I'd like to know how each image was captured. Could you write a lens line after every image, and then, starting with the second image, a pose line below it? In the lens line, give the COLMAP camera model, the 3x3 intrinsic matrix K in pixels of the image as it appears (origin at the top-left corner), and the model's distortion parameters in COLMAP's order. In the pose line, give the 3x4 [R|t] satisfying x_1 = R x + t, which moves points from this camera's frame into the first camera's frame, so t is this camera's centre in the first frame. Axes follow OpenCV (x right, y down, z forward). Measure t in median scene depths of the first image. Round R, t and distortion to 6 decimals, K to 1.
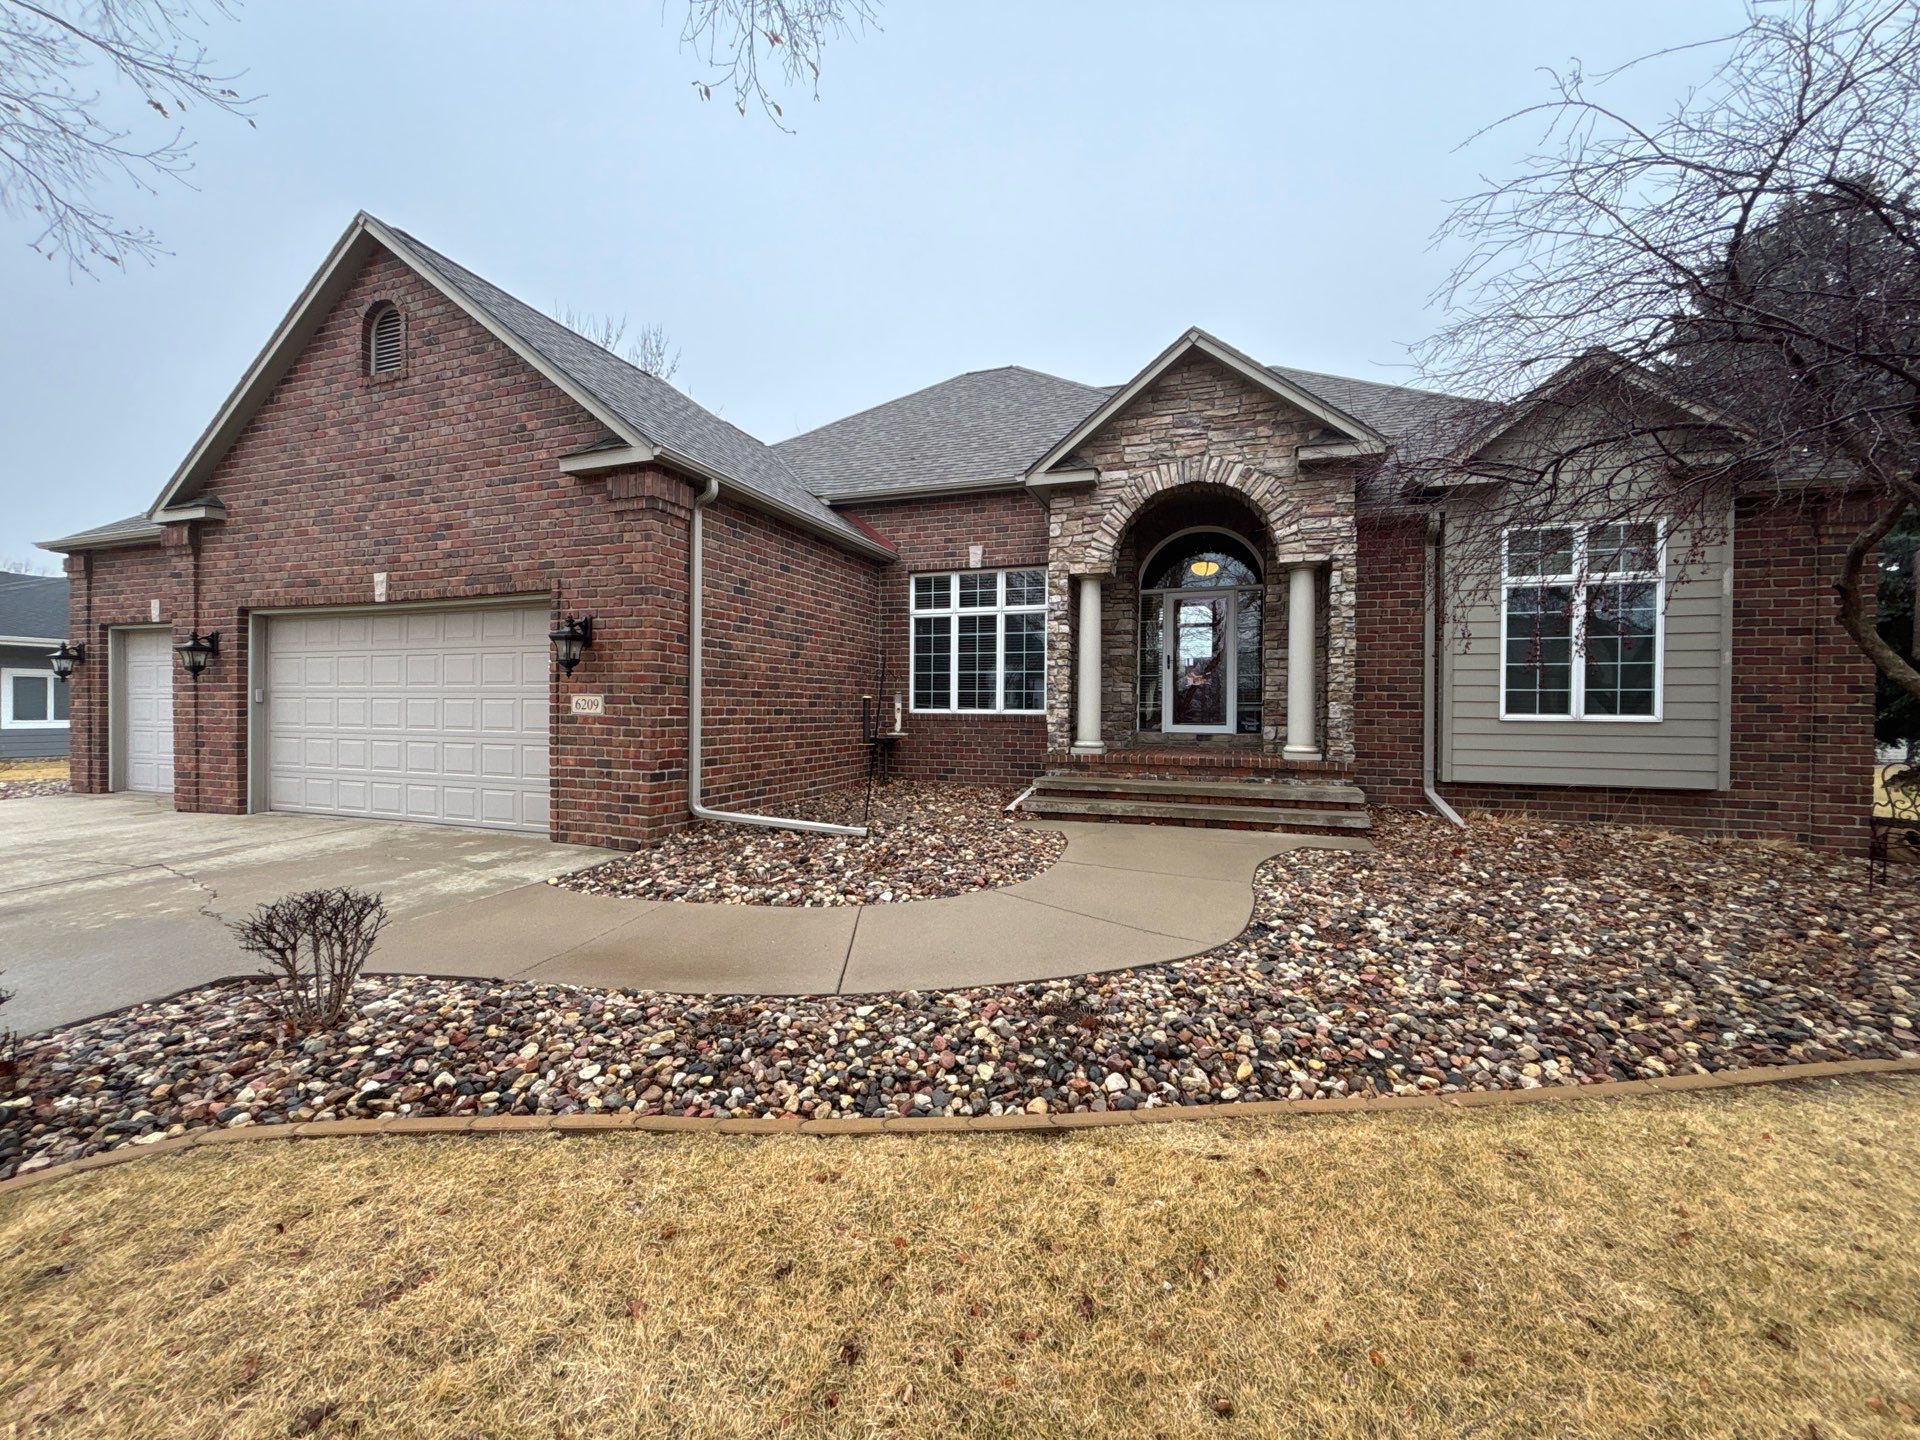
lens RADIAL K [[745.9, 0, 960.0], [0, 745.9, 720.0], [0, 0, 1]] dist [0.015334, -0.000016]
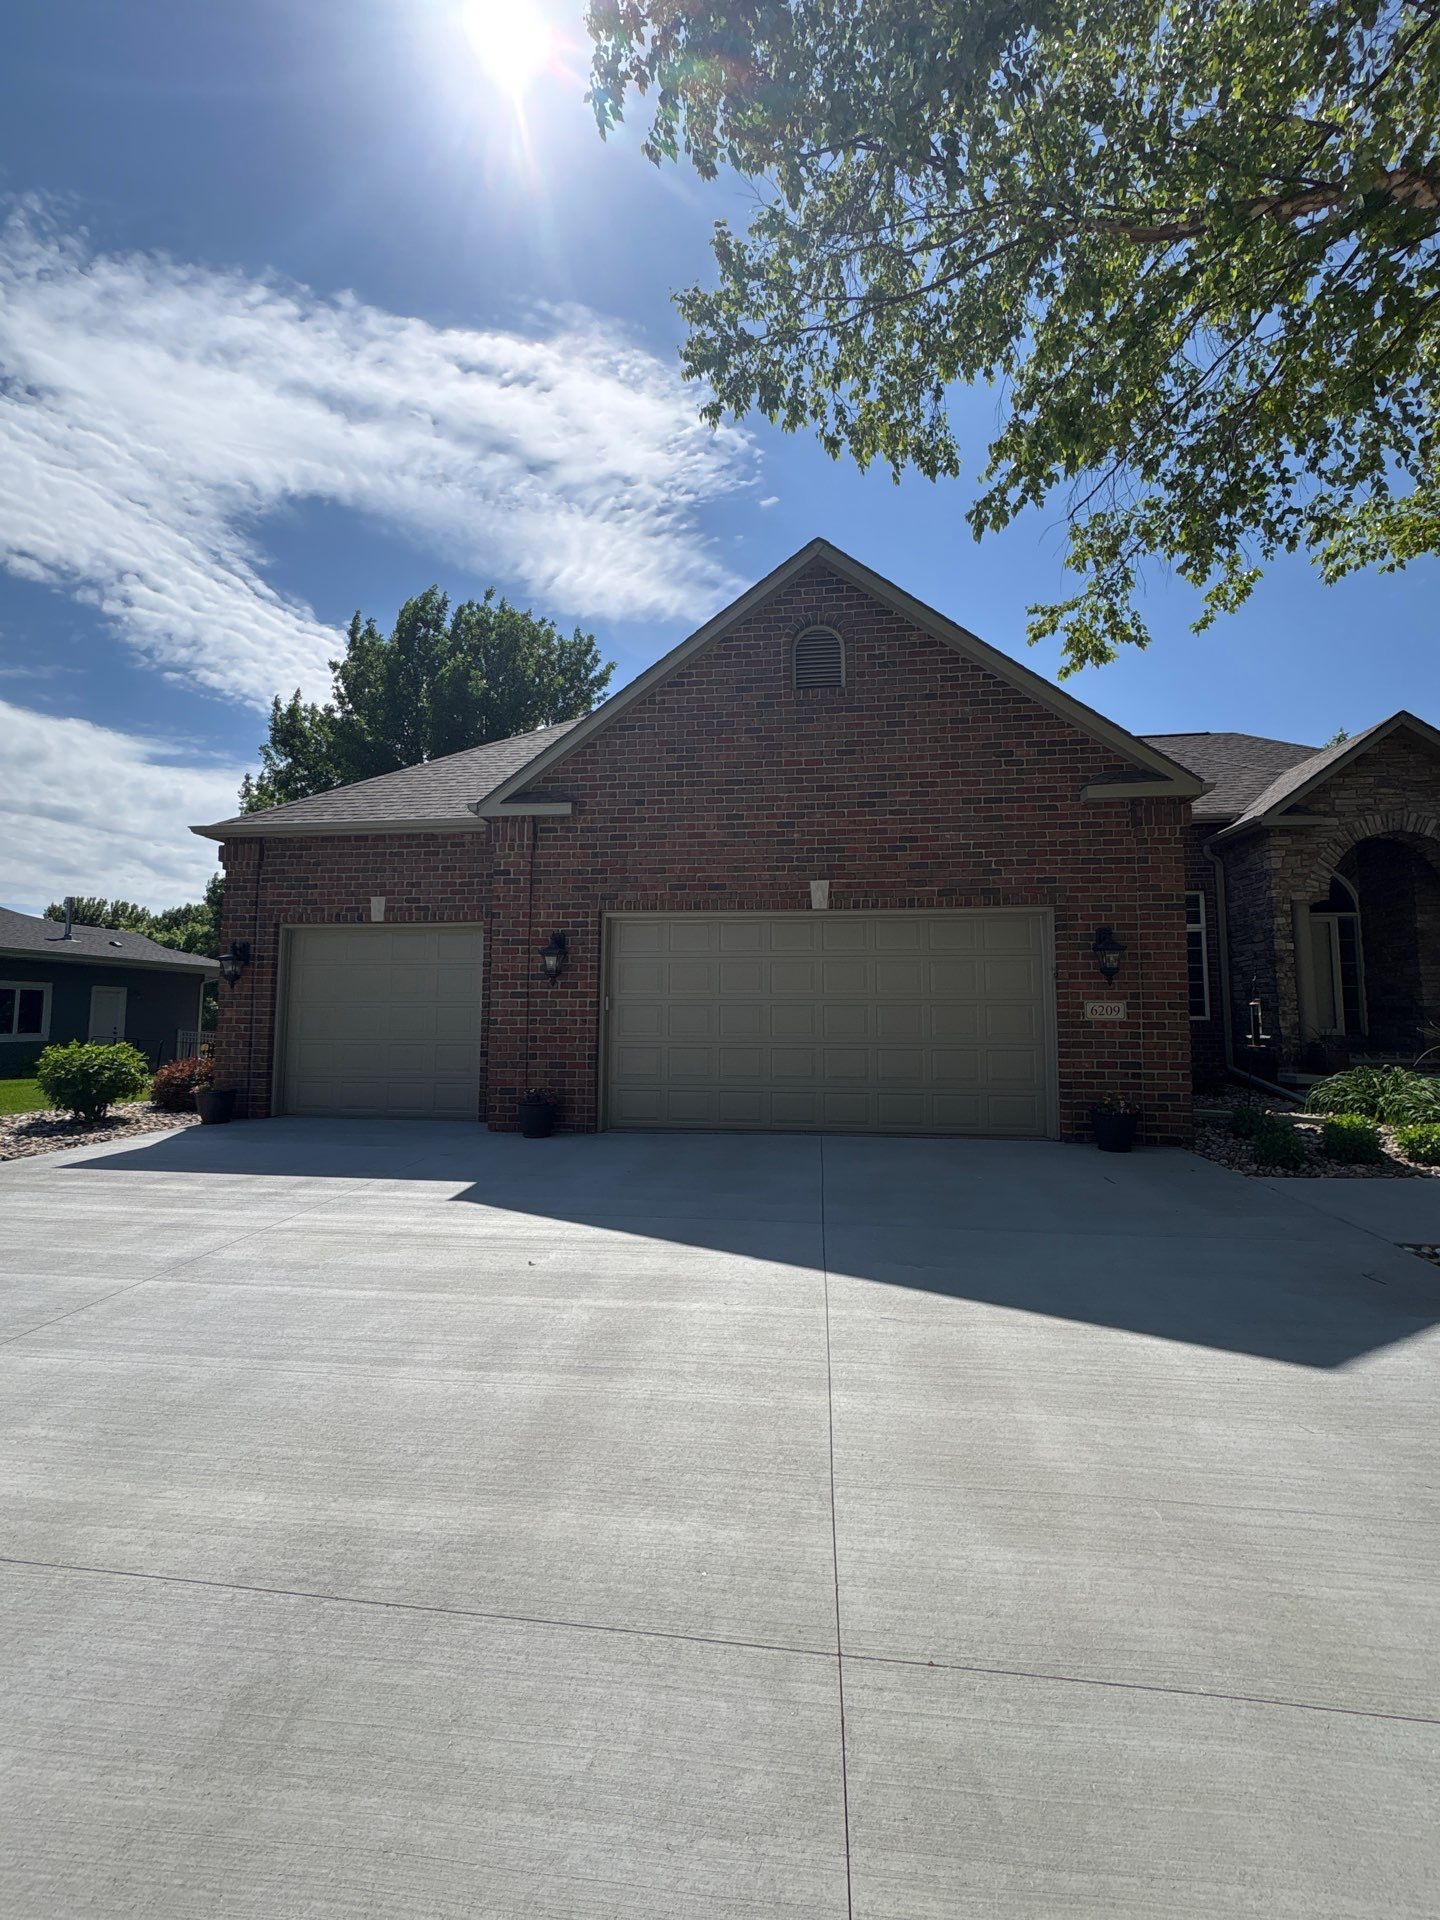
lens RADIAL K [[757.1, 0, 720.0], [0, 757.1, 960.0], [0, 0, 1]] dist [-0.003535, 0.000239]
pose [[0.974782, 0.015667, 0.222610, -1.128032], [0.004236, 0.996054, -0.088648, 0.001068], [-0.223121, 0.087355, 0.970869, 0.057701]]
